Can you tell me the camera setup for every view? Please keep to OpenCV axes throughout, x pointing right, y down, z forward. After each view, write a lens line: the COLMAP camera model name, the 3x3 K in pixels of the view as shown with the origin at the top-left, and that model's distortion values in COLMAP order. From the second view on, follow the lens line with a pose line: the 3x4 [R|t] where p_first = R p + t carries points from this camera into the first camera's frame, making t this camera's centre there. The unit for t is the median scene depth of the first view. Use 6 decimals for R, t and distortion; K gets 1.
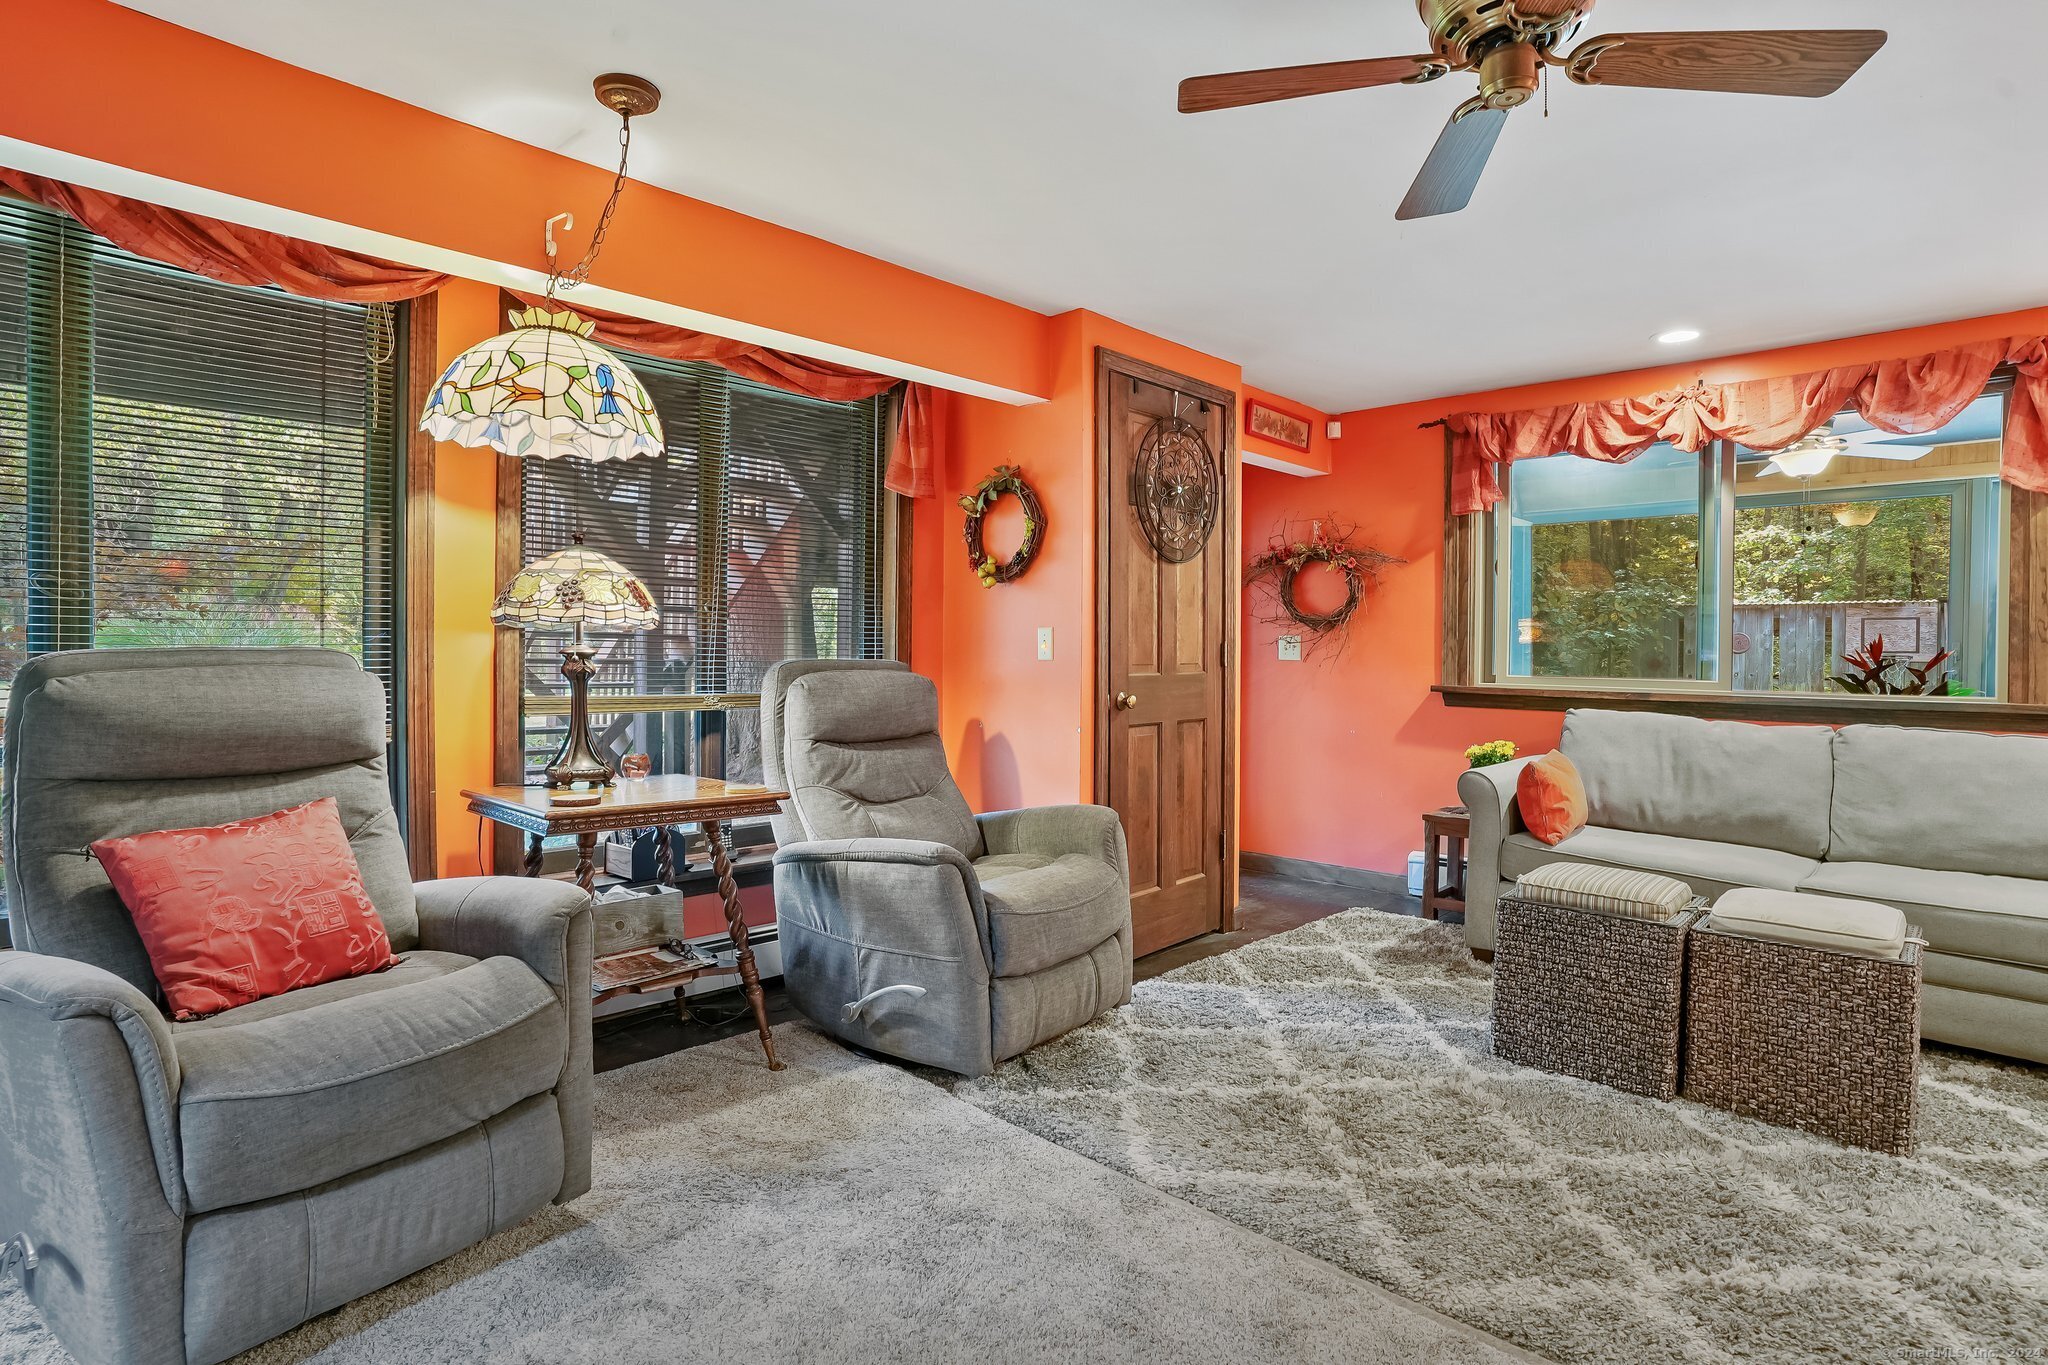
lens RADIAL K [[1032.0, 0, 1031.5], [0, 1032.0, 651.9], [0, 0, 1]] dist [-0.087304, 0.041999]
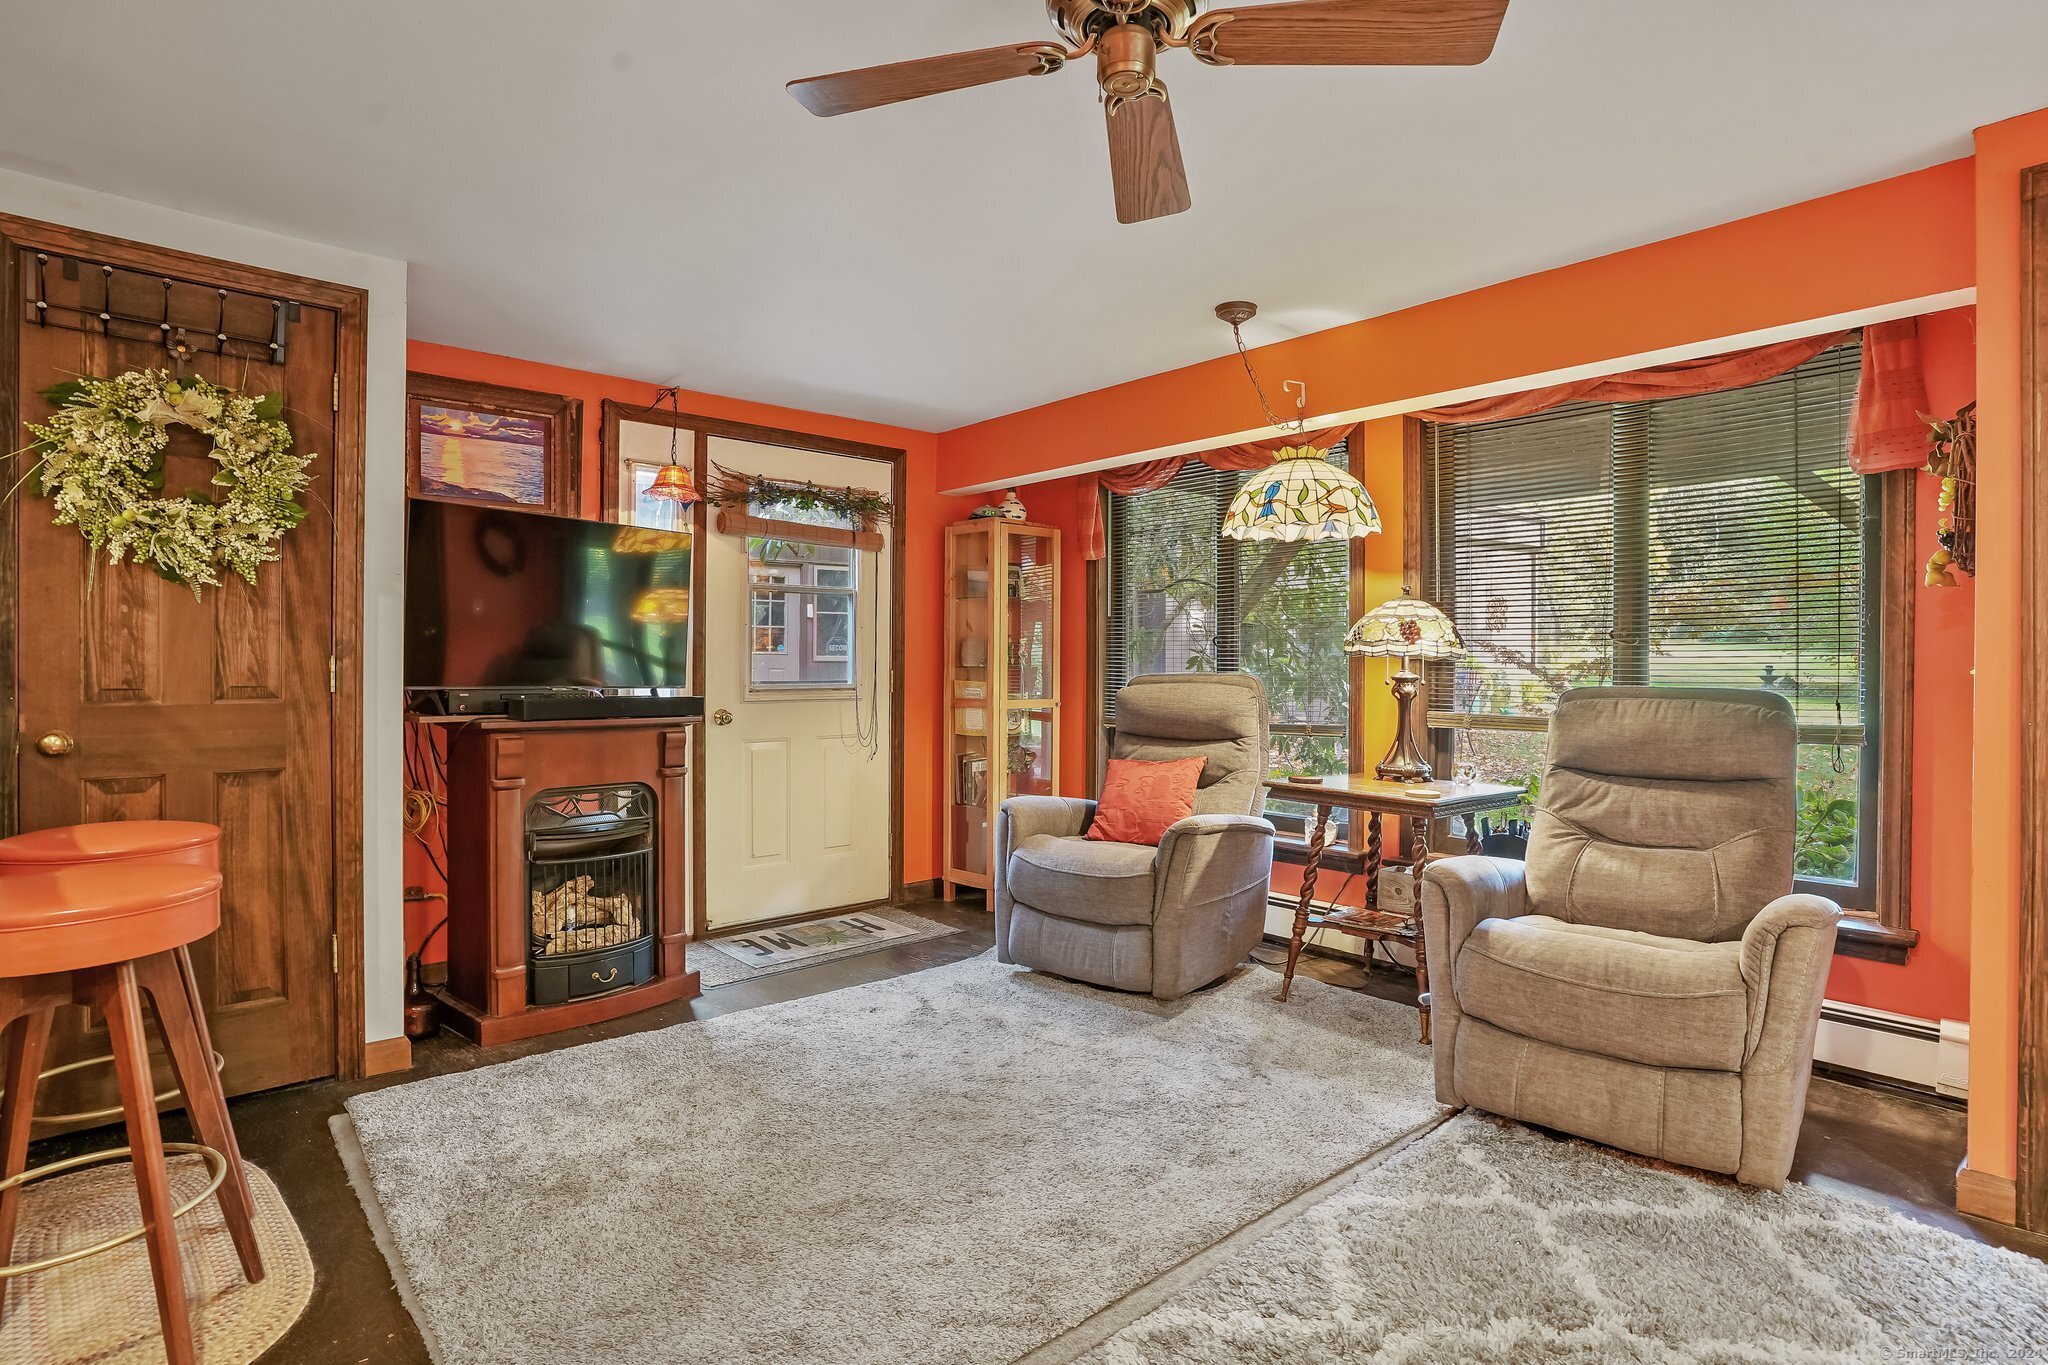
lens RADIAL K [[1032.0, 0, 1031.5], [0, 1032.0, 651.9], [0, 0, 1]] dist [-0.087304, 0.041999]
pose [[-0.062394, -0.019700, -0.997857, 0.782050], [-0.004295, 0.999801, -0.019470, -0.003983], [0.998042, 0.003071, -0.062466, 0.533030]]
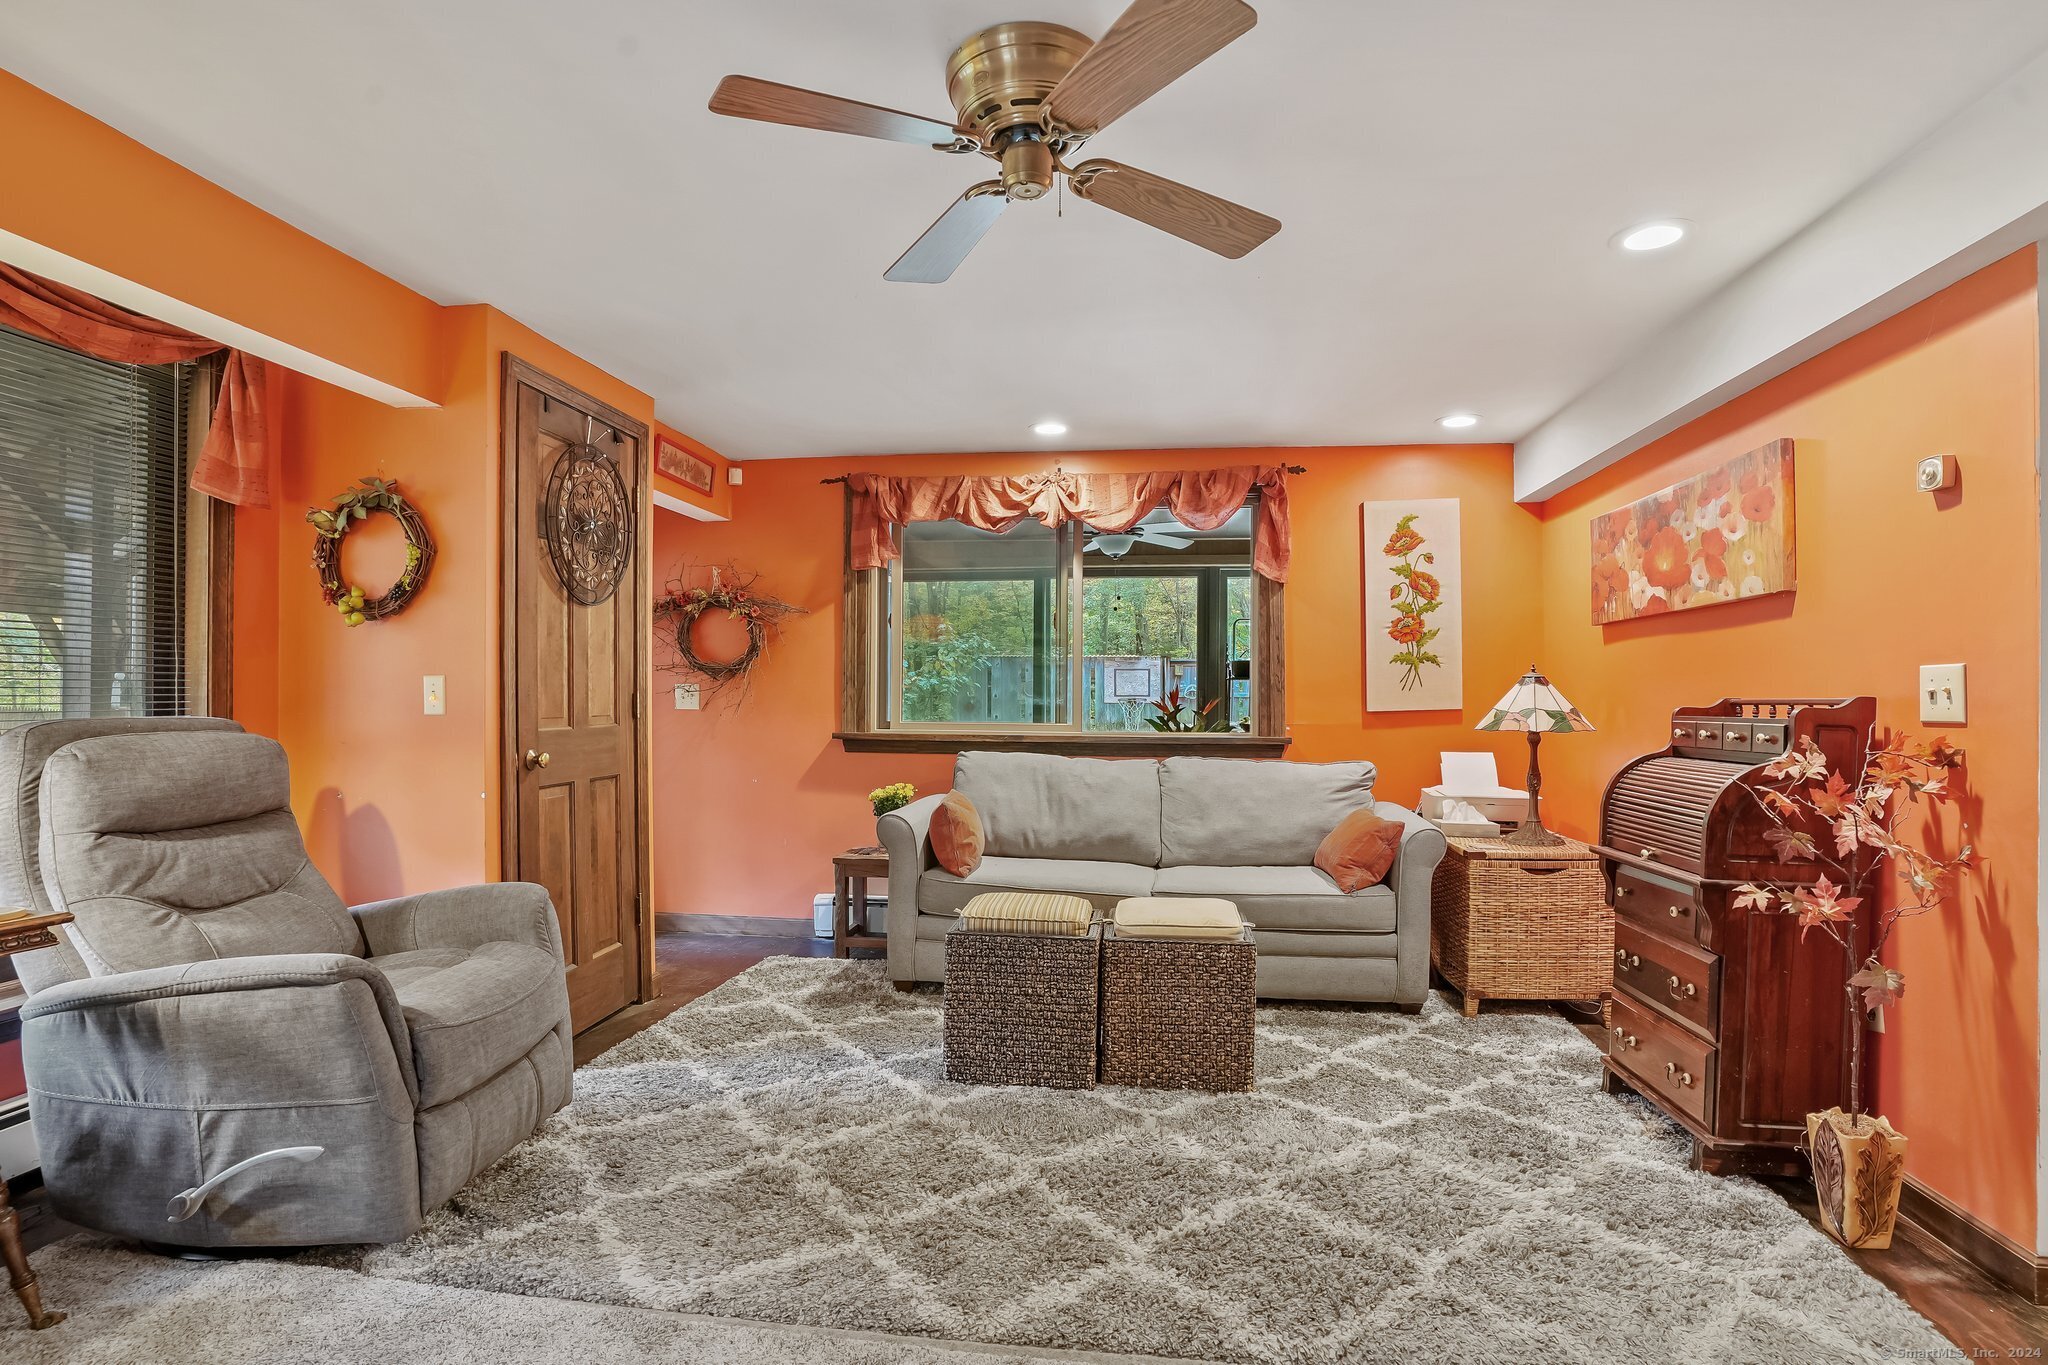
lens RADIAL K [[1019.5, 0, 1016.5], [0, 1019.5, 692.2], [0, 0, 1]] dist [-0.084212, 0.041969]
pose [[0.808883, -0.002157, 0.587965, -0.092653], [0.004372, 0.999988, -0.002346, -0.006972], [-0.587953, 0.004469, 0.808883, 0.075662]]
